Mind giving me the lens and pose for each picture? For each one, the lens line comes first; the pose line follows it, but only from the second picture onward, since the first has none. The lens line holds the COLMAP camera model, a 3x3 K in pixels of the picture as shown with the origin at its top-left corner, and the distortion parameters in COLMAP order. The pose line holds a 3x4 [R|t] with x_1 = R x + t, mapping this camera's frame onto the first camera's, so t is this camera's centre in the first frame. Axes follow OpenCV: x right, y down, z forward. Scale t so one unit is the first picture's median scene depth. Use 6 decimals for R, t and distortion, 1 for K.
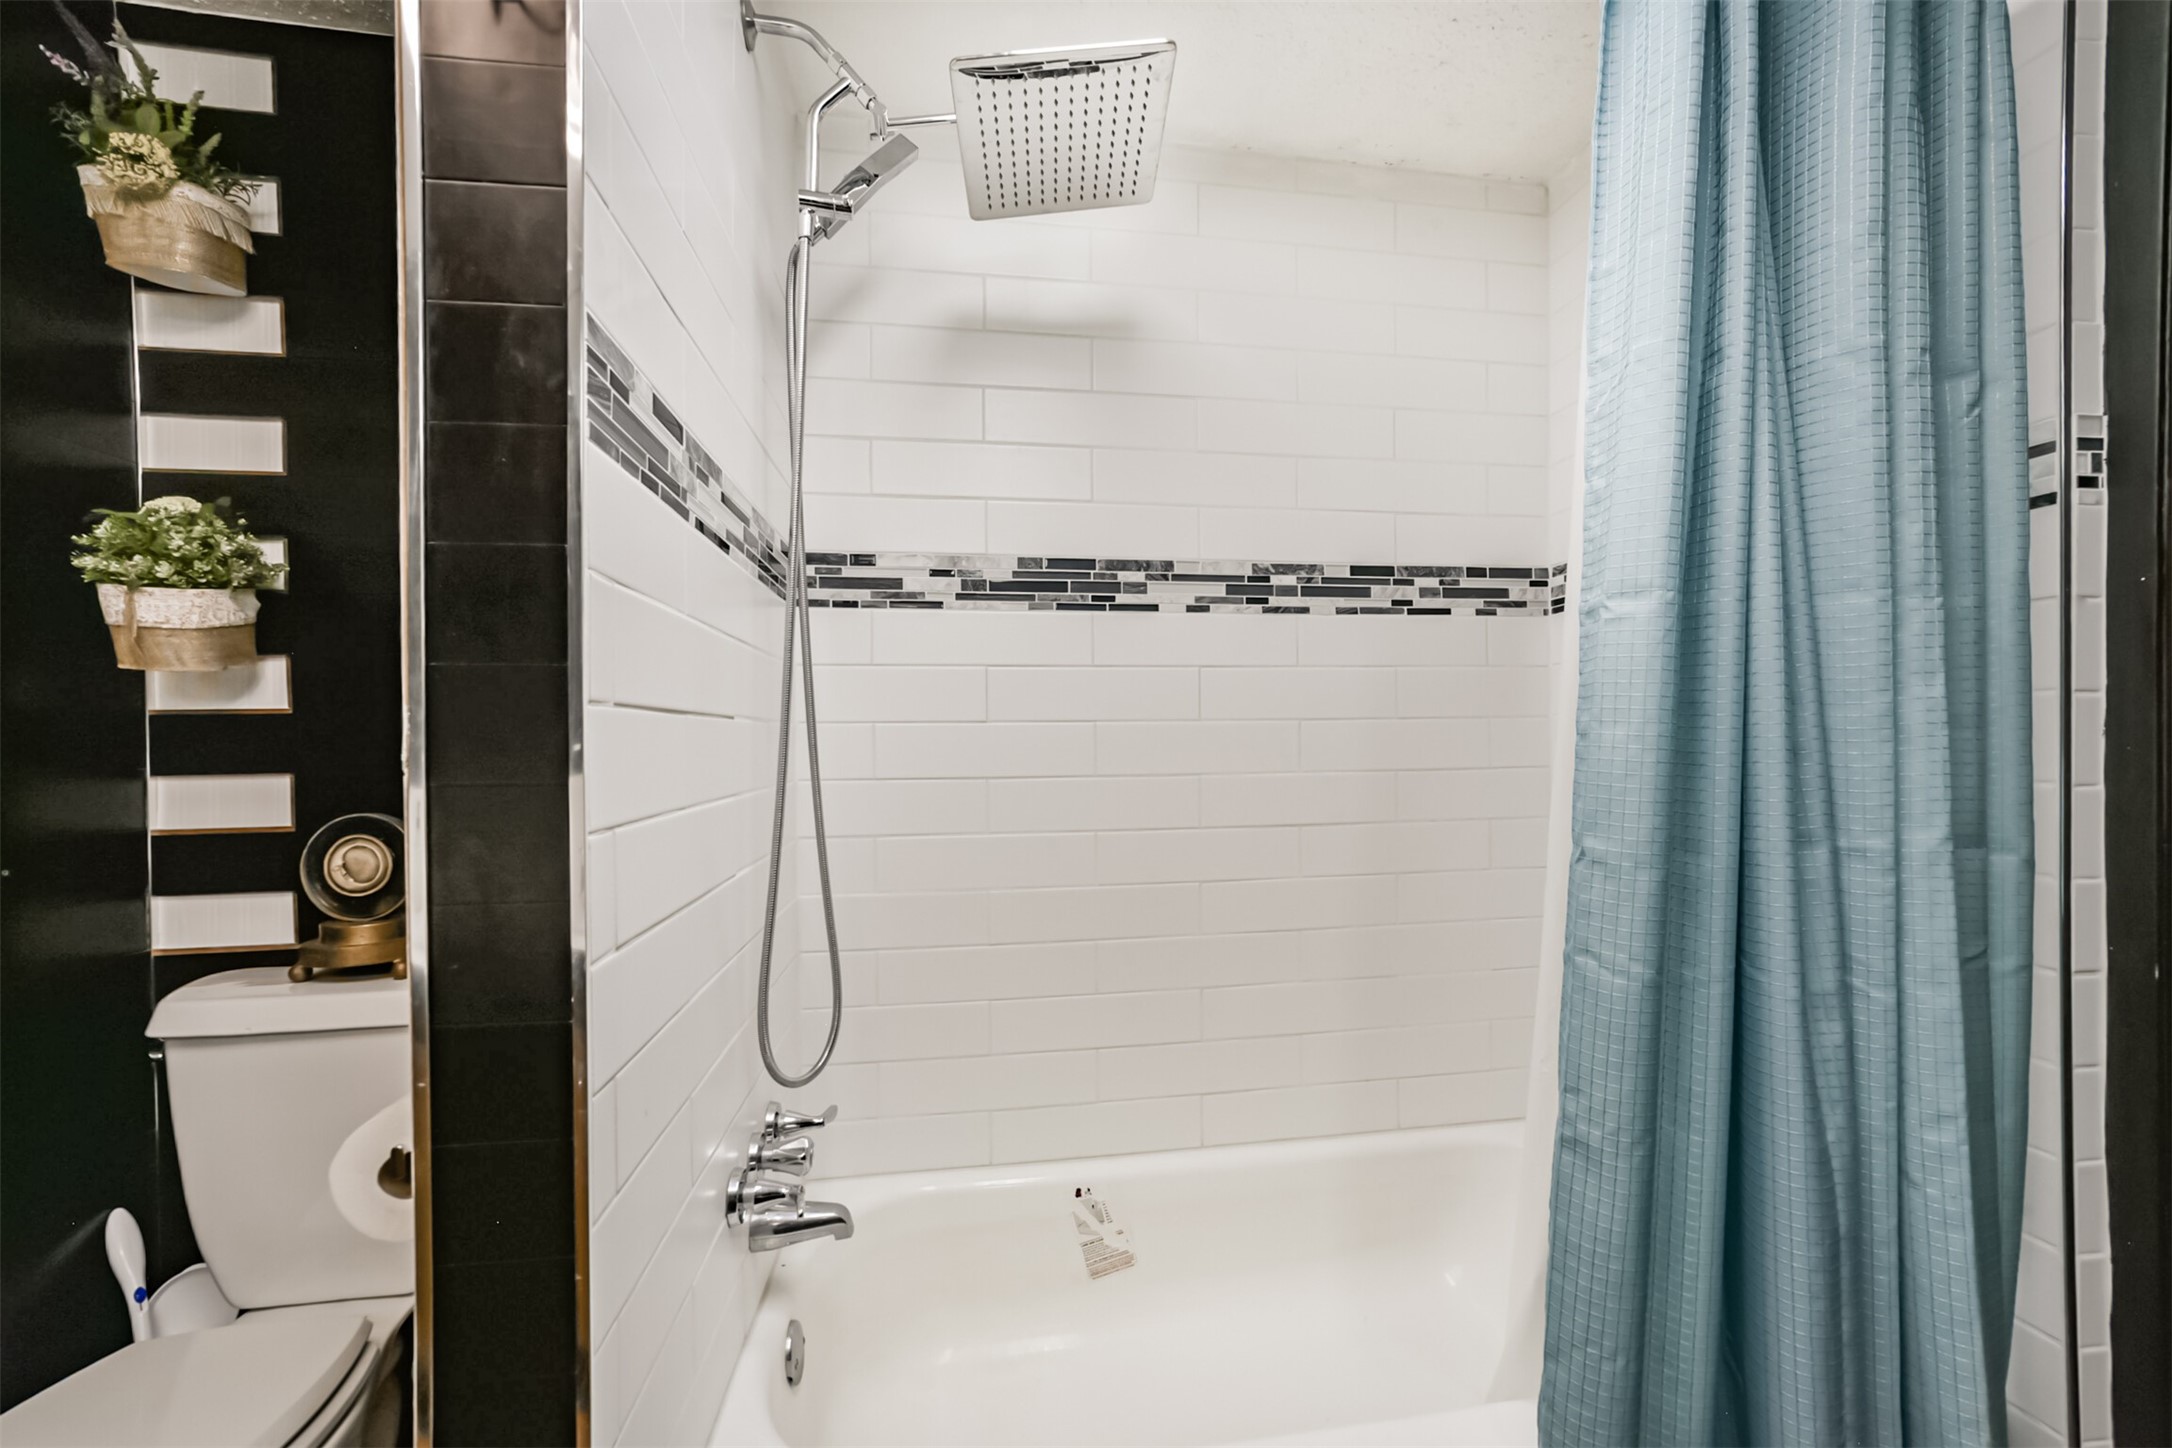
lens RADIAL K [[845.3, 0, 1071.4], [0, 845.3, 729.6], [0, 0, 1]] dist [-0.022957, 0.007723]
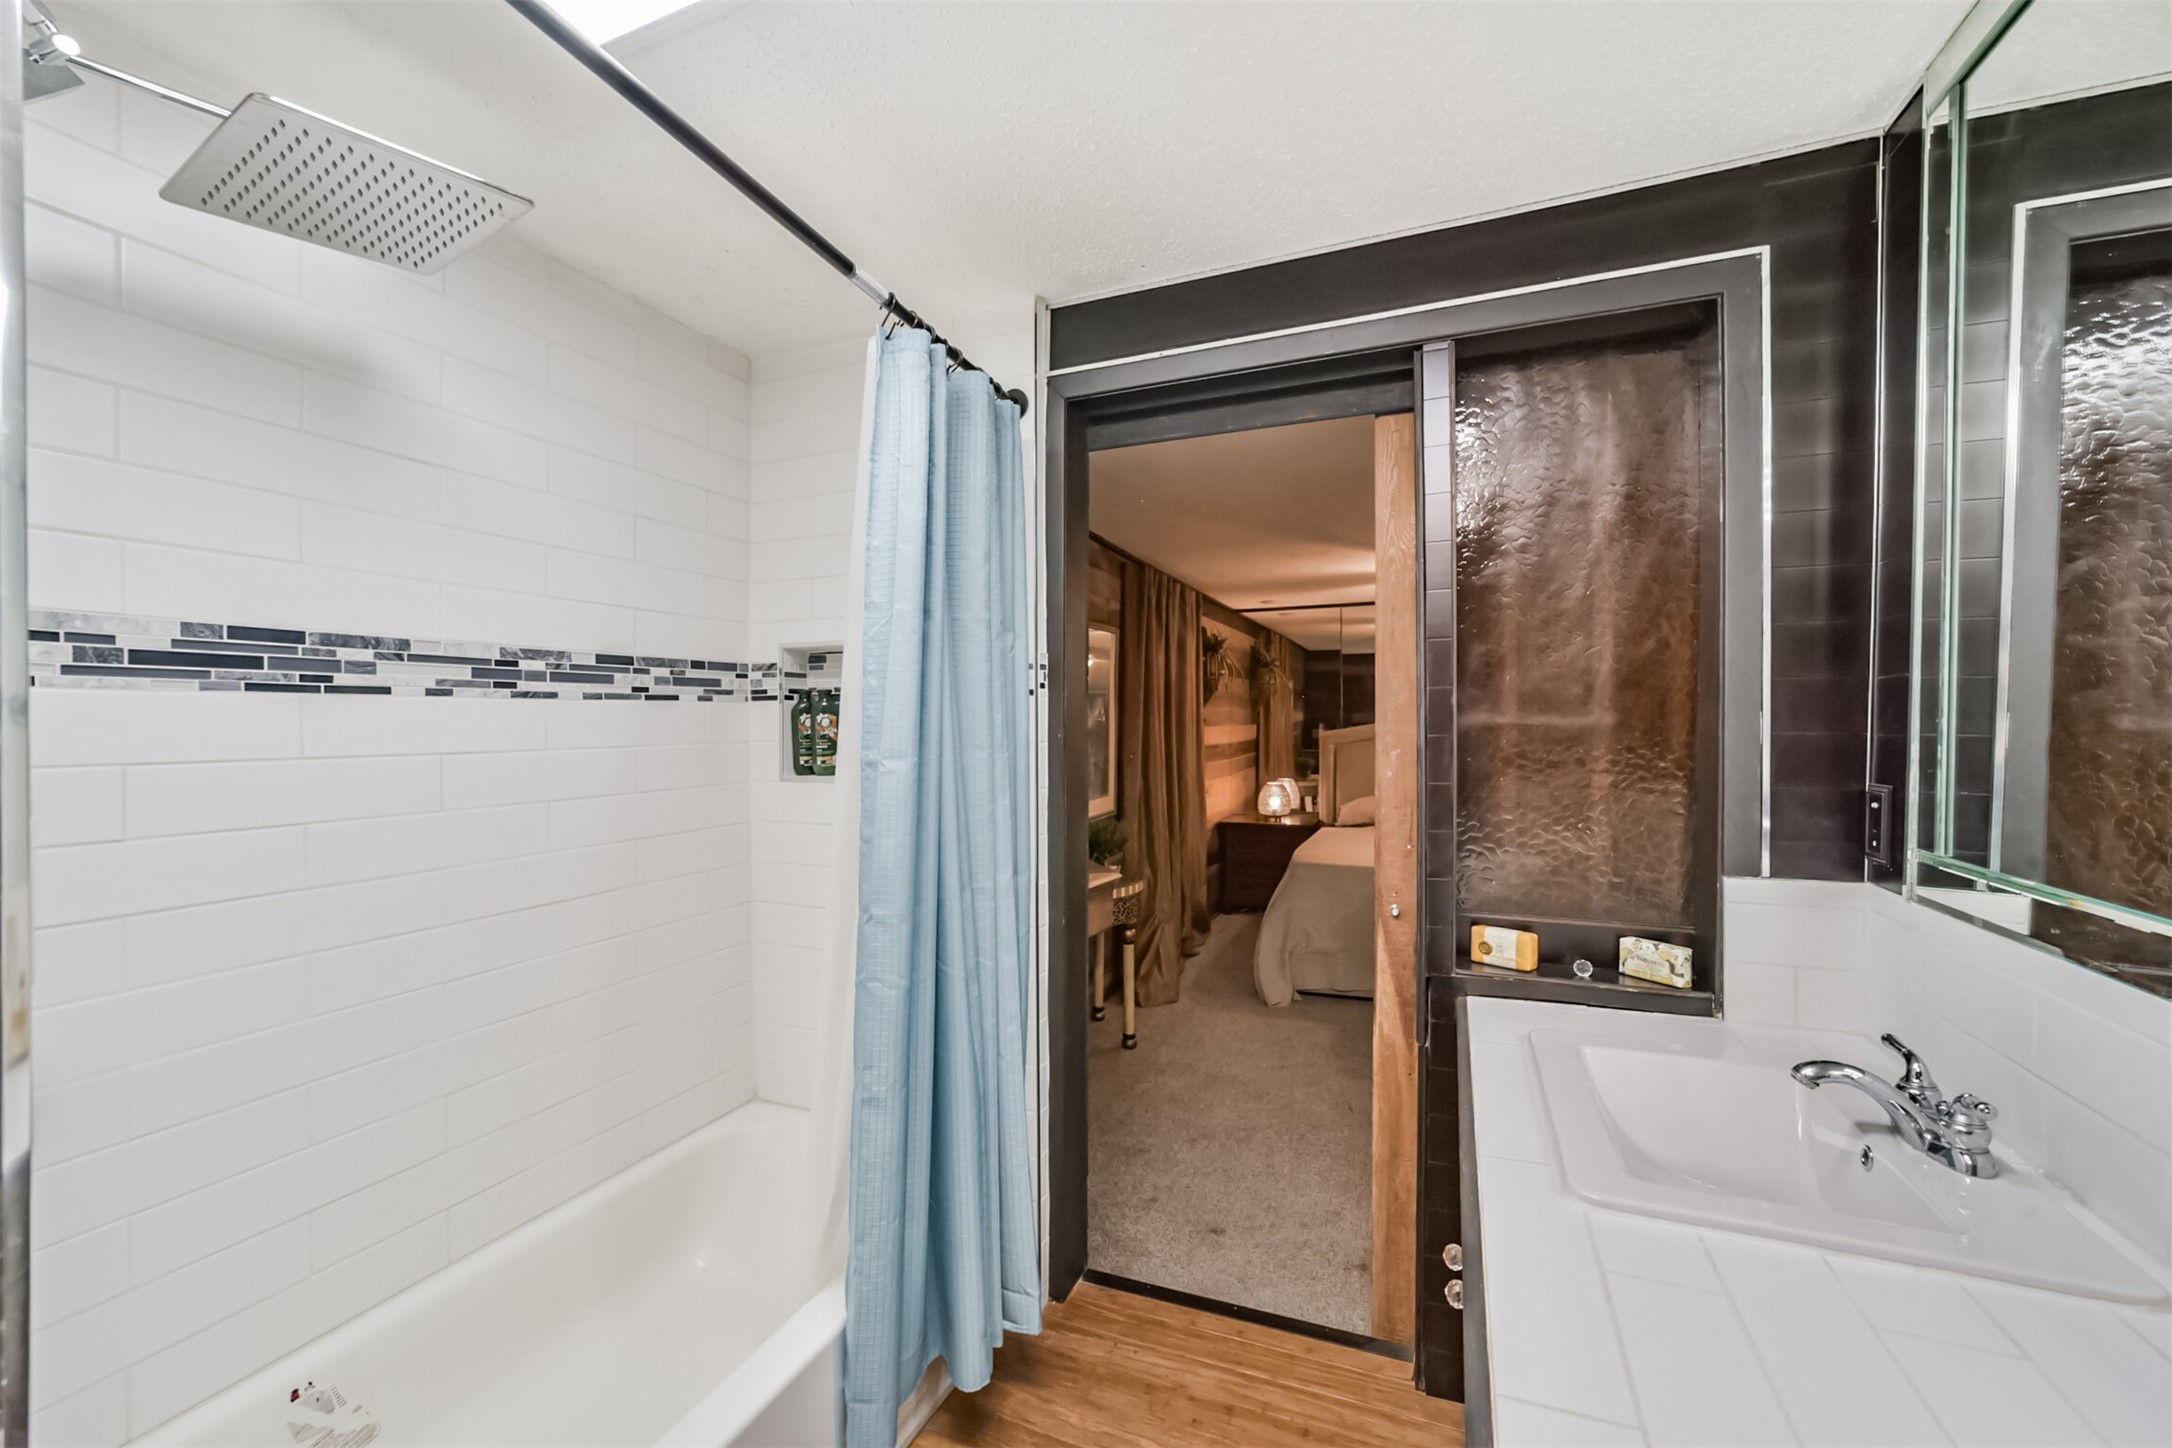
lens RADIAL K [[845.3, 0, 1071.4], [0, 845.3, 729.6], [0, 0, 1]] dist [-0.022957, 0.007723]
pose [[0.531480, 0.000561, 0.847070, -0.265260], [0.001031, 0.999999, -0.001309, -0.100811], [-0.847070, 0.001569, 0.531479, -0.086242]]
